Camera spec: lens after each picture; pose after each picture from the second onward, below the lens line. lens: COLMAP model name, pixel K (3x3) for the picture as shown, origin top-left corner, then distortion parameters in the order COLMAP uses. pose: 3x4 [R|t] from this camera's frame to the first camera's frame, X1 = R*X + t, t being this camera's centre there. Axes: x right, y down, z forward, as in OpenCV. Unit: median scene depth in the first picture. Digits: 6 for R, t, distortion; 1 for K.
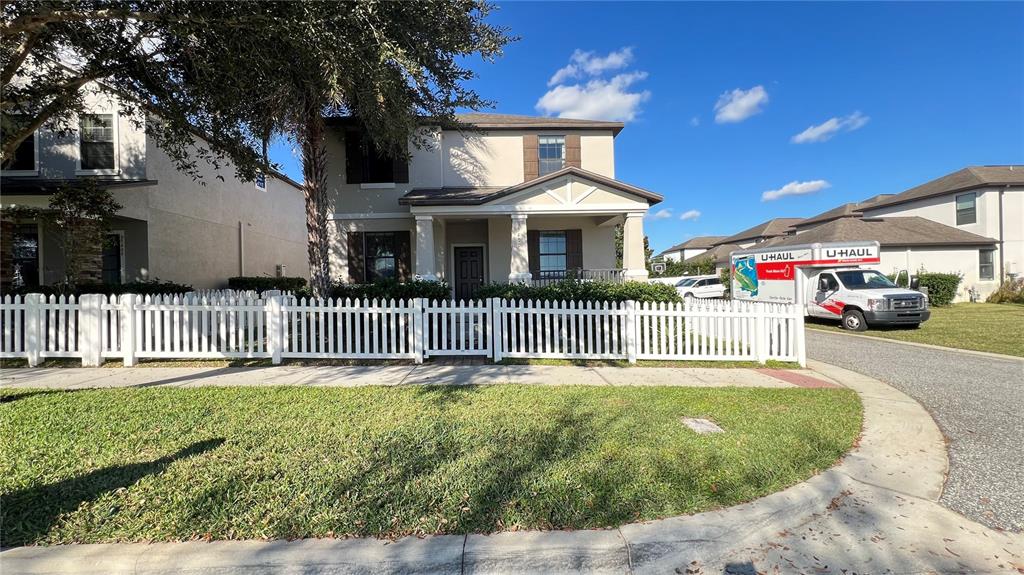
lens RADIAL K [[406.8, 0, 513.3], [0, 406.8, 285.1], [0, 0, 1]] dist [0.001881, 0.000003]
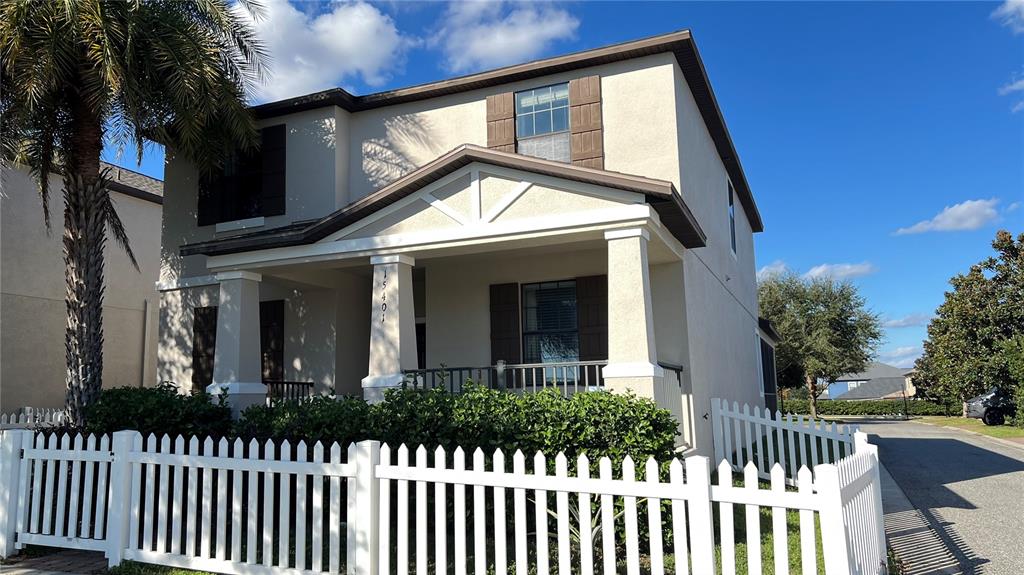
lens RADIAL K [[768.3, 0, 507.8], [0, 768.3, 288.9], [0, 0, 1]] dist [0.036166, -0.004223]
pose [[0.901294, -0.063121, -0.428585, 0.543571], [0.003581, 0.990380, -0.138329, -0.004649], [0.433194, 0.123140, 0.892849, 0.242569]]
